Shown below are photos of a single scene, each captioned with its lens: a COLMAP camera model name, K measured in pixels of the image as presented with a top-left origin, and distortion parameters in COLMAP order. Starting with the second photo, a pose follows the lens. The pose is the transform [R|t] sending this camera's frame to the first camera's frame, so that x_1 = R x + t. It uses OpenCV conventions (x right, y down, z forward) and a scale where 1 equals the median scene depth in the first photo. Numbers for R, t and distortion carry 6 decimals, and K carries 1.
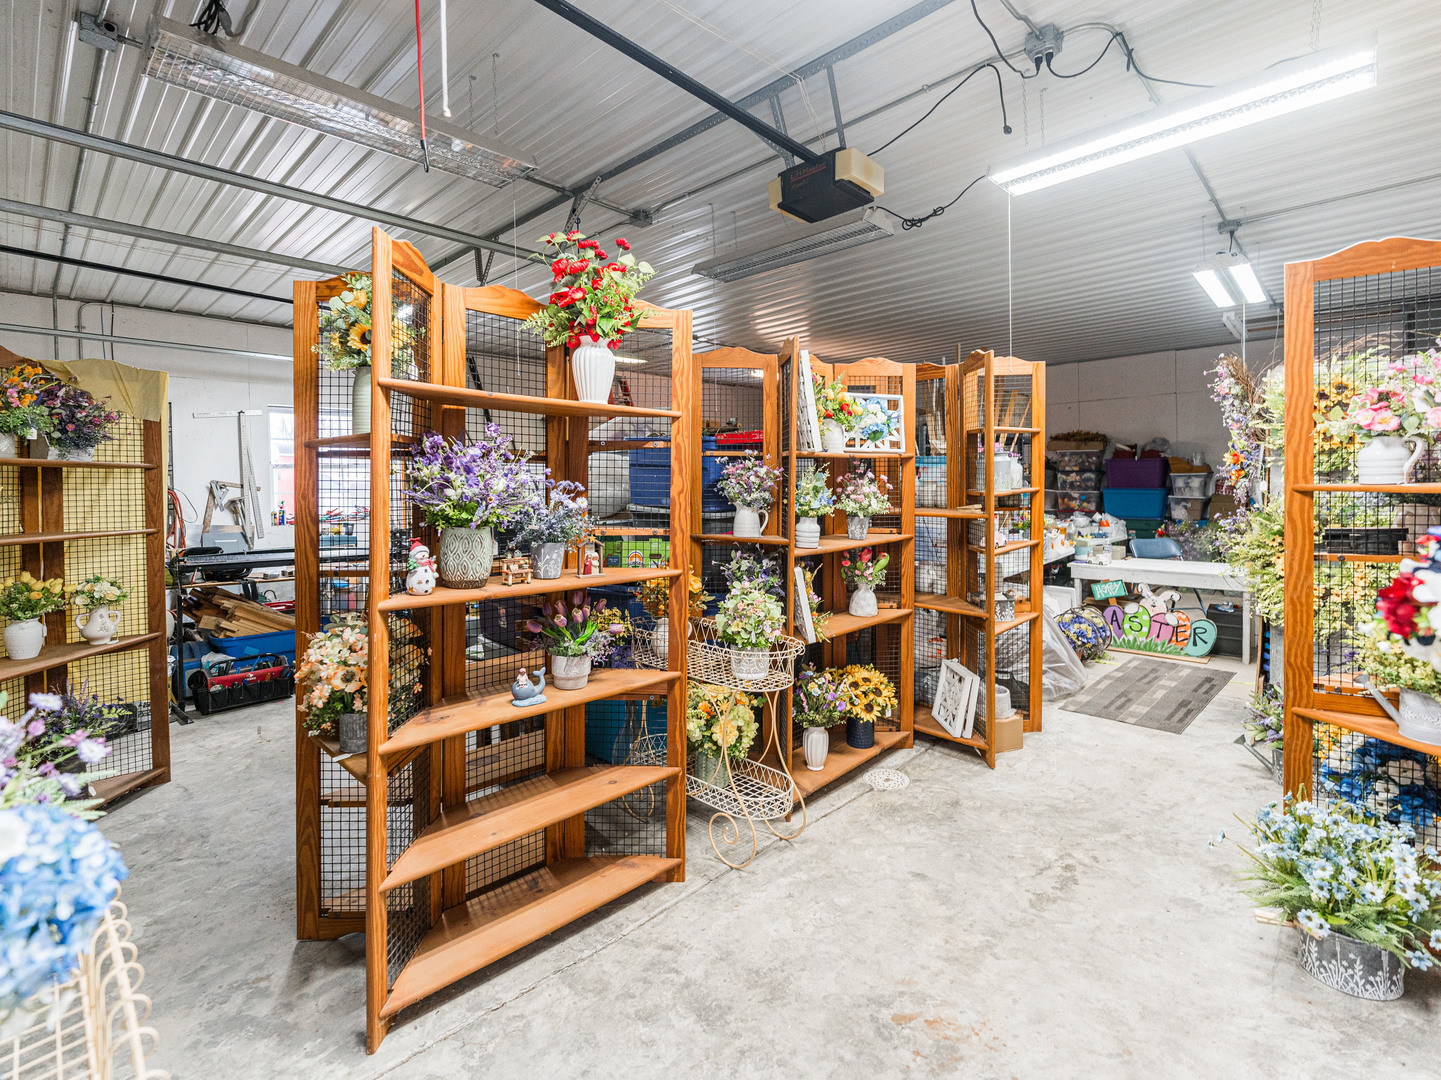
lens RADIAL K [[681.3, 0, 719.2], [0, 681.3, 505.0], [0, 0, 1]] dist [-0.001443, -0.000242]
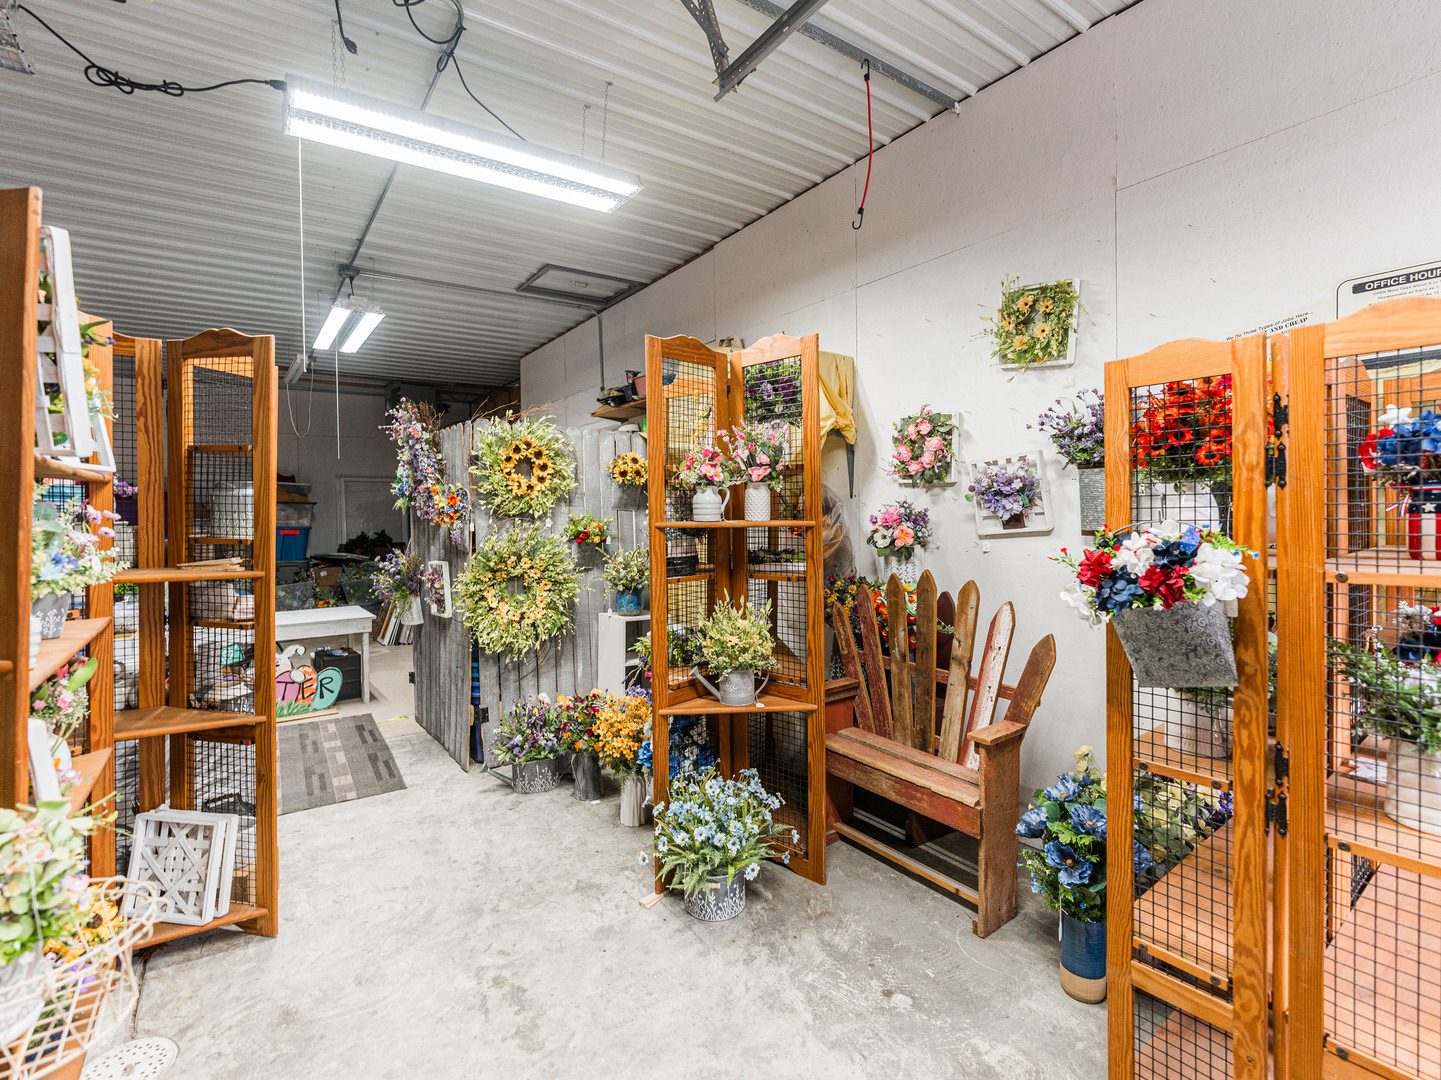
lens RADIAL K [[681.1, 0, 720.3], [0, 681.1, 528.2], [0, 0, 1]] dist [-0.005355, -0.000334]
pose [[0.202854, -0.009586, 0.979162, -0.182370], [0.043980, 0.999032, 0.000669, -0.009888], [-0.978221, 0.042928, 0.203080, 0.401494]]
